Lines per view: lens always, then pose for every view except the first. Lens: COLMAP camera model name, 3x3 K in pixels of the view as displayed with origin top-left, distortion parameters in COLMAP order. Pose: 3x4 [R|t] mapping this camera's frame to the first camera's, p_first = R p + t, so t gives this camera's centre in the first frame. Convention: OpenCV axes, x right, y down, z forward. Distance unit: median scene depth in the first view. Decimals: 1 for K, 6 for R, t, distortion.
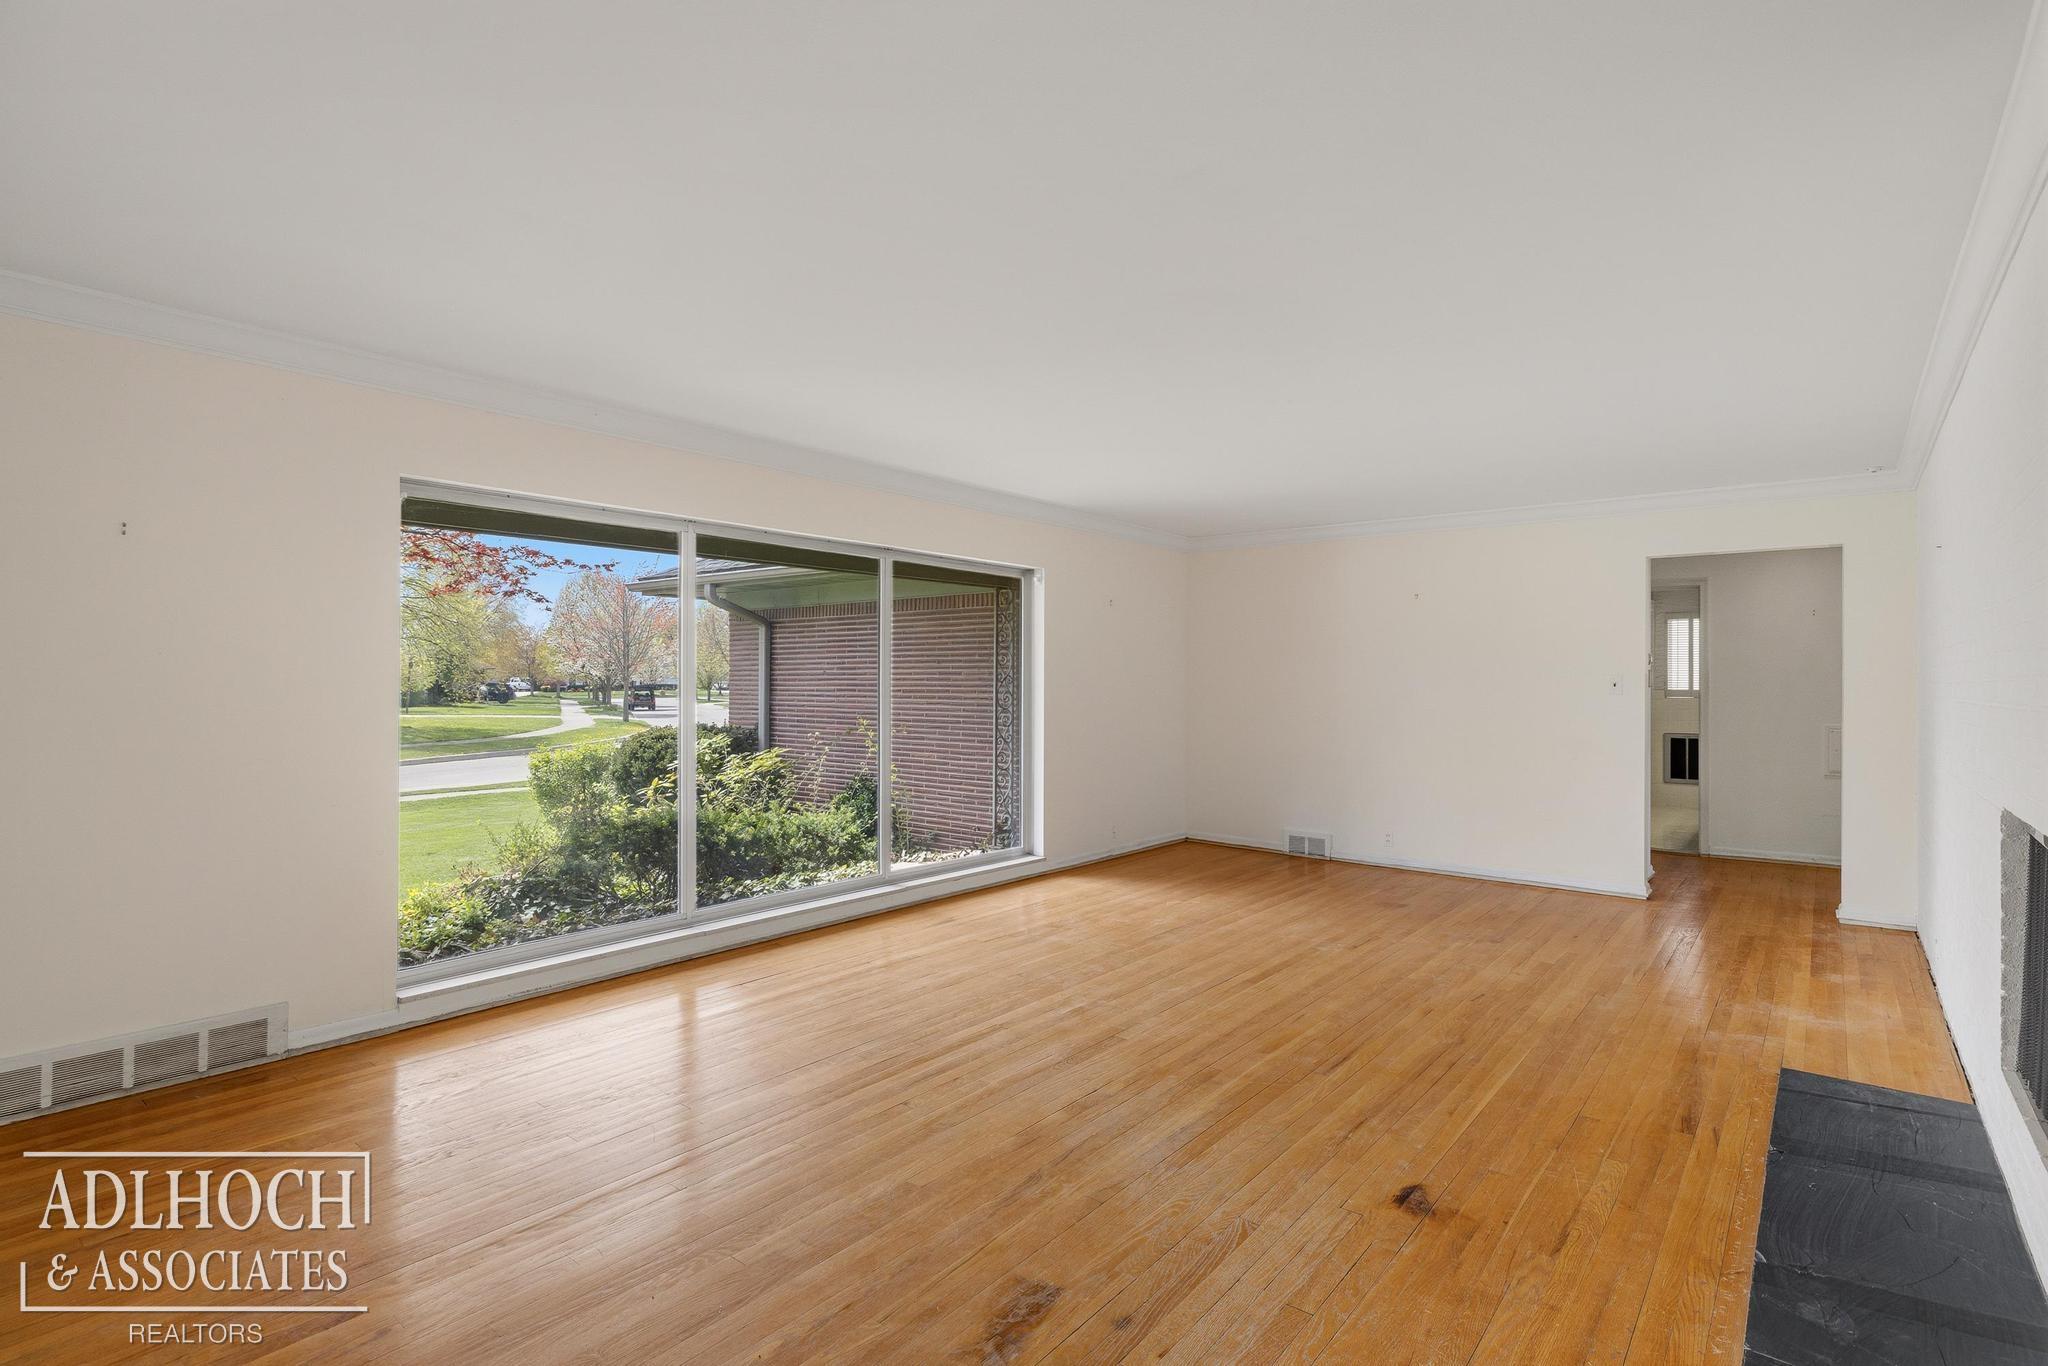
lens RADIAL K [[963.8, 0, 1026.6], [0, 963.8, 690.4], [0, 0, 1]] dist [-0.005539, -0.000292]
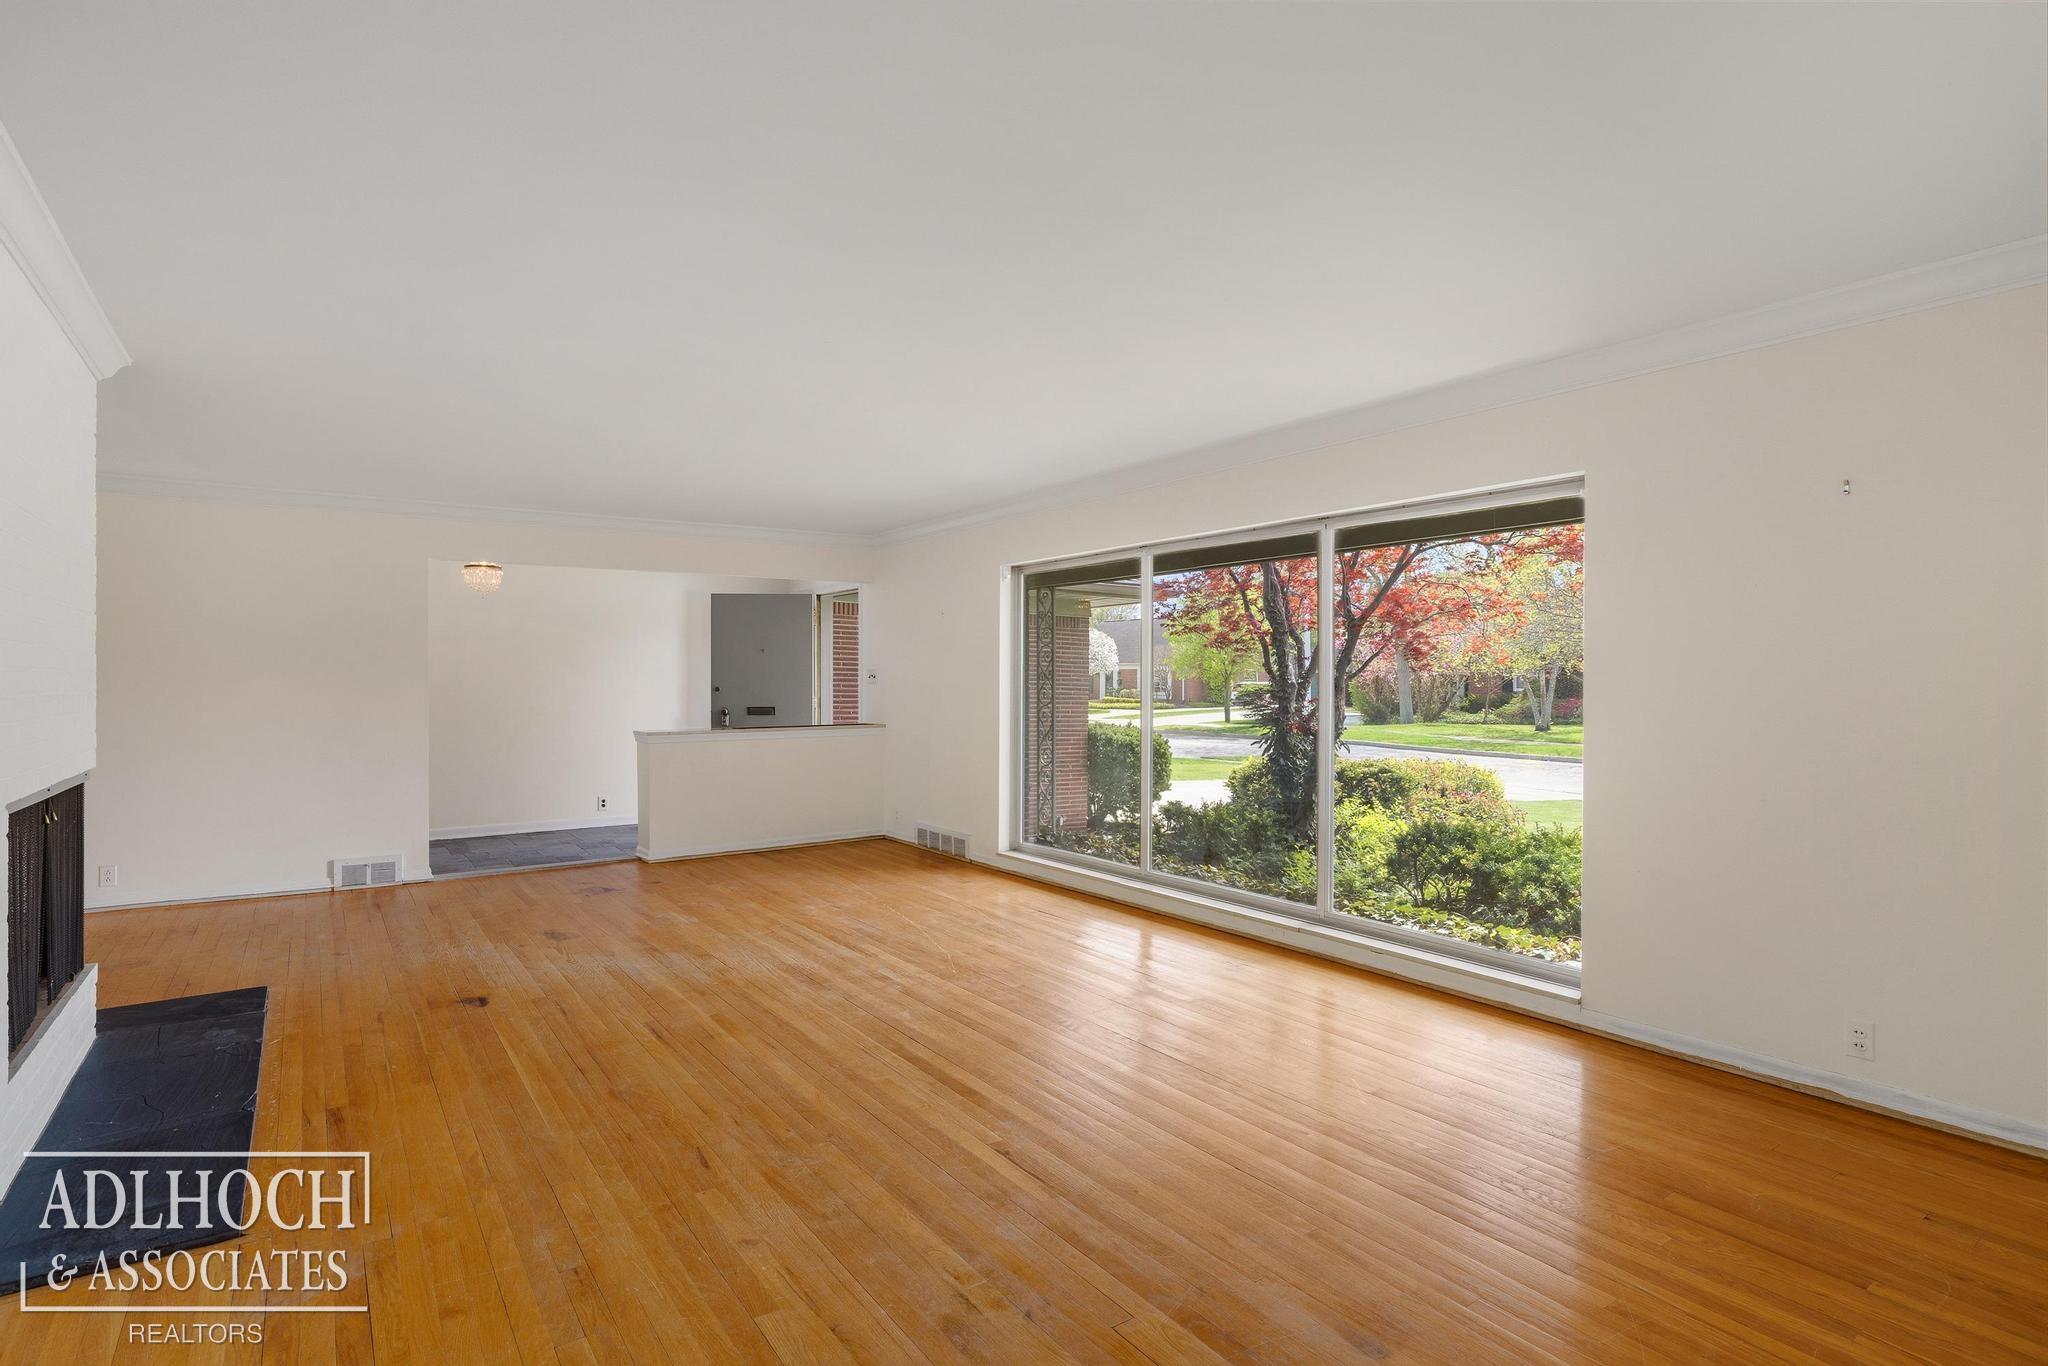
lens RADIAL K [[1056.6, 0, 1028.5], [0, 1056.6, 673.6], [0, 0, 1]] dist [0.019271, 0.000682]
pose [[-0.273458, -0.007124, -0.961858, 1.250153], [-0.010333, 0.999937, -0.004468, -0.009087], [0.961829, 0.008717, -0.273514, 1.592470]]
